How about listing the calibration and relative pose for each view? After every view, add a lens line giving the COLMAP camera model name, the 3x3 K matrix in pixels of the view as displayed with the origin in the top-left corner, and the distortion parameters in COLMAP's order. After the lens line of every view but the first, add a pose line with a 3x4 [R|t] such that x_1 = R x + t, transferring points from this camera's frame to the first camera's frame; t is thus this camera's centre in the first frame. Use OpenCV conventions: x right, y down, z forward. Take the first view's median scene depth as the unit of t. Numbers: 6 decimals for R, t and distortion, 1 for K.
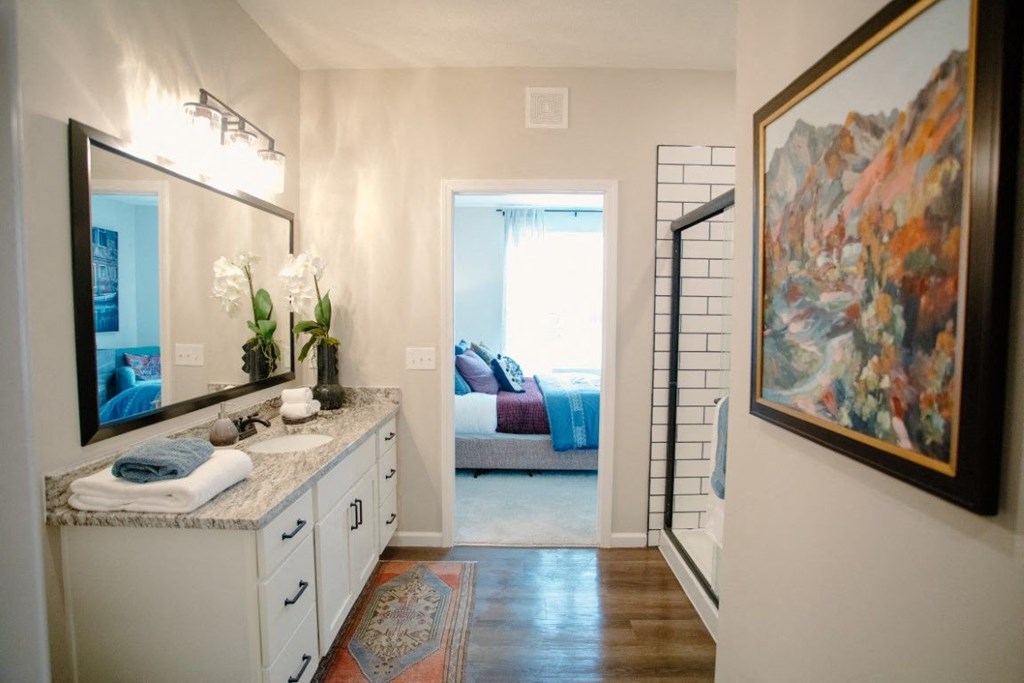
lens RADIAL K [[493.0, 0, 507.5], [0, 493.0, 338.5], [0, 0, 1]] dist [-0.024847, -0.000014]
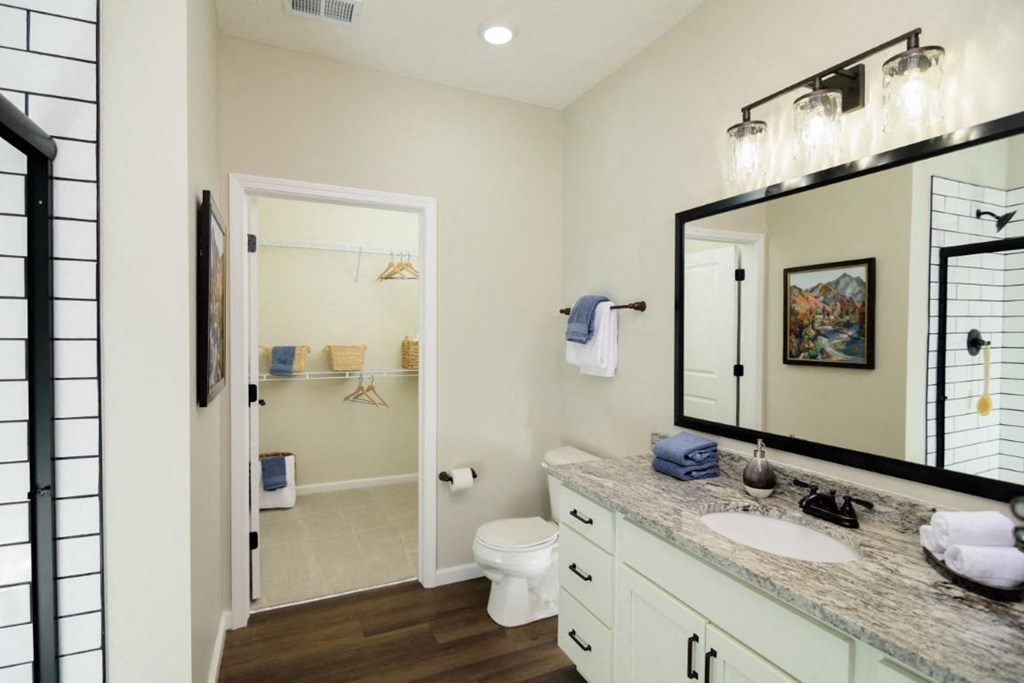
lens RADIAL K [[493.0, 0, 507.5], [0, 493.0, 338.5], [0, 0, 1]] dist [-0.024847, -0.000014]
pose [[-0.903115, 0.001460, -0.429396, 0.208443], [-0.026941, 0.997831, 0.060056, -0.098390], [0.428553, 0.065806, -0.901117, 1.675418]]
